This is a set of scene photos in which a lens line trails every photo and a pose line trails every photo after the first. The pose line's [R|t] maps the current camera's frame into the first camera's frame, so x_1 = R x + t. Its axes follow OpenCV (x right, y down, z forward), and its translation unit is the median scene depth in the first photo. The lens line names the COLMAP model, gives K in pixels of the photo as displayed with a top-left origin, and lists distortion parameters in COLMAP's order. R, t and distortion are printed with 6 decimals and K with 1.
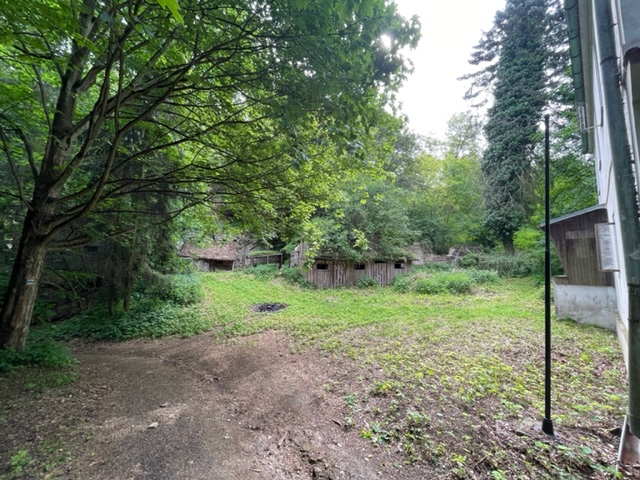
lens RADIAL K [[257.2, 0, 321.0], [0, 257.2, 238.1], [0, 0, 1]] dist [-0.000554, -0.000163]
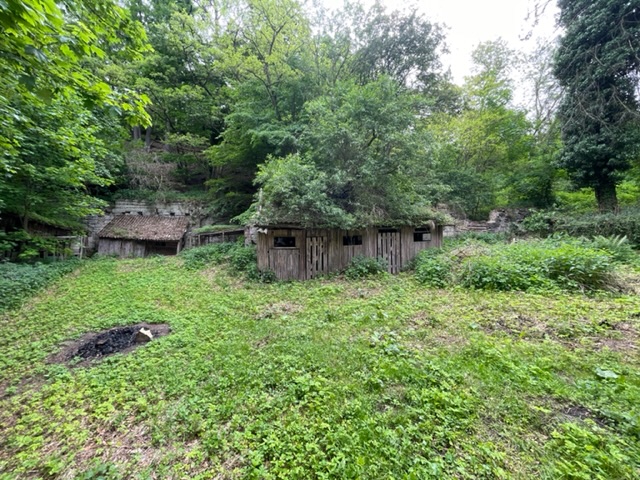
lens RADIAL K [[257.2, 0, 318.3], [0, 257.2, 239.7], [0, 0, 1]] dist [-0.000554, -0.000163]
pose [[0.998867, -0.035196, -0.032029, 0.094227], [0.037419, 0.996724, 0.071708, 0.067403], [0.029401, -0.072825, 0.996911, 0.434353]]
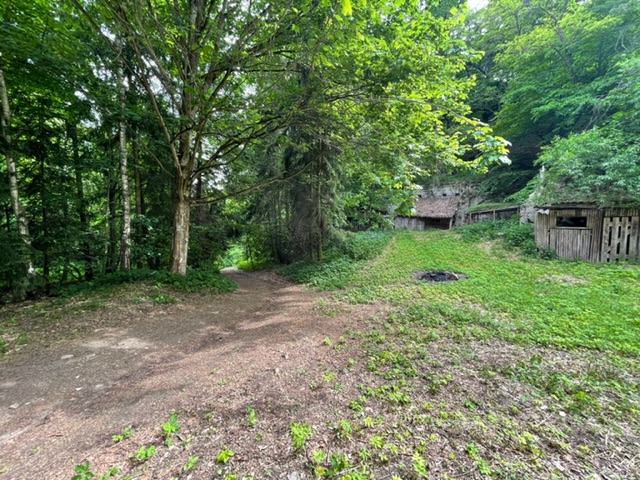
lens RADIAL K [[257.2, 0, 319.7], [0, 257.2, 236.3], [0, 0, 1]] dist [-0.000554, -0.000163]
pose [[0.583401, 0.027846, -0.811707, 0.138961], [0.087937, 0.991371, 0.097212, 0.038291], [0.807409, -0.128093, 0.575919, 0.219816]]
